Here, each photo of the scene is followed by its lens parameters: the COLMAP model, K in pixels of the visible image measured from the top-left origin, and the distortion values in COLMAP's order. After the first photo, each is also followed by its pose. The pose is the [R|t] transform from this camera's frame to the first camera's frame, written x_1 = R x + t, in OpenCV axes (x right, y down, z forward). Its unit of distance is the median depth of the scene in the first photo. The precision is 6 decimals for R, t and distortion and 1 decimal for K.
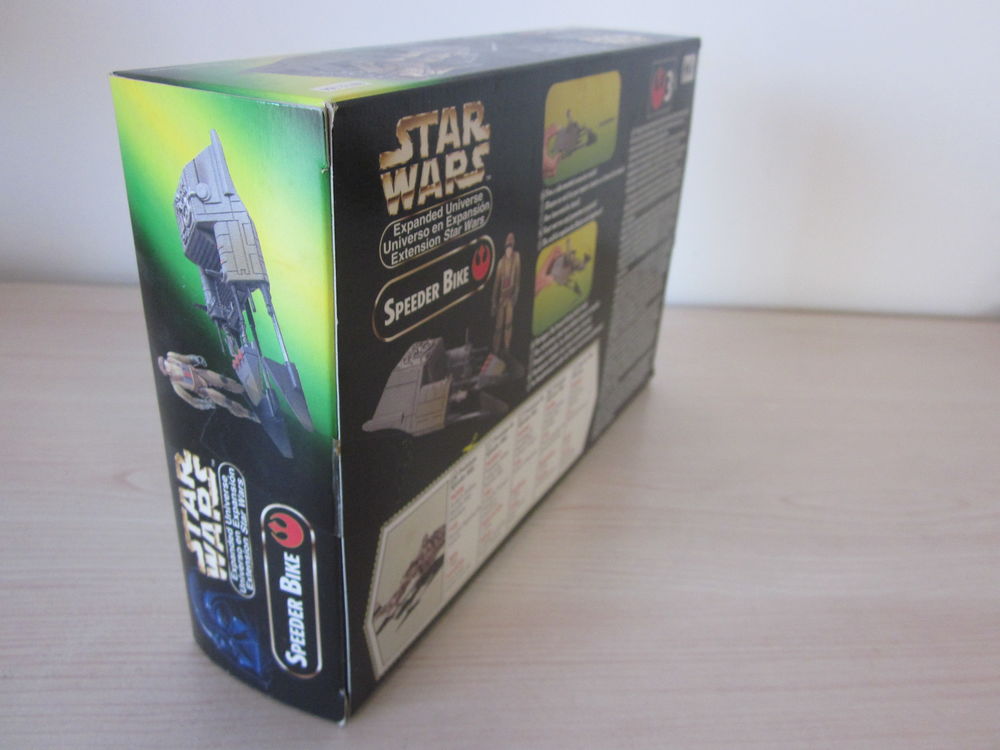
lens RADIAL K [[821.5, 0, 500.0], [0, 821.5, 375.0], [0, 0, 1]] dist [-0.036154, 0.010756]
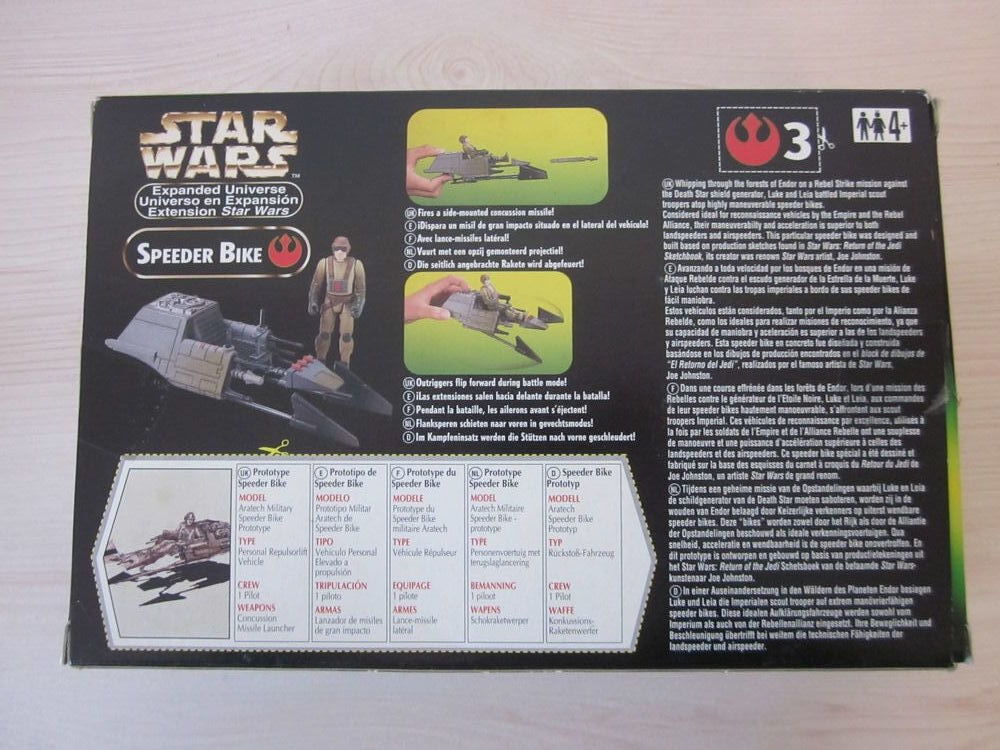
lens RADIAL K [[821.5, 0, 500.0], [0, 821.5, 375.0], [0, 0, 1]] dist [-0.036154, 0.010756]
pose [[0.464924, -0.129922, -0.875766, 1.142479], [-0.379312, 0.864563, -0.329628, 0.277892], [0.799980, 0.485440, 0.352675, 1.036274]]
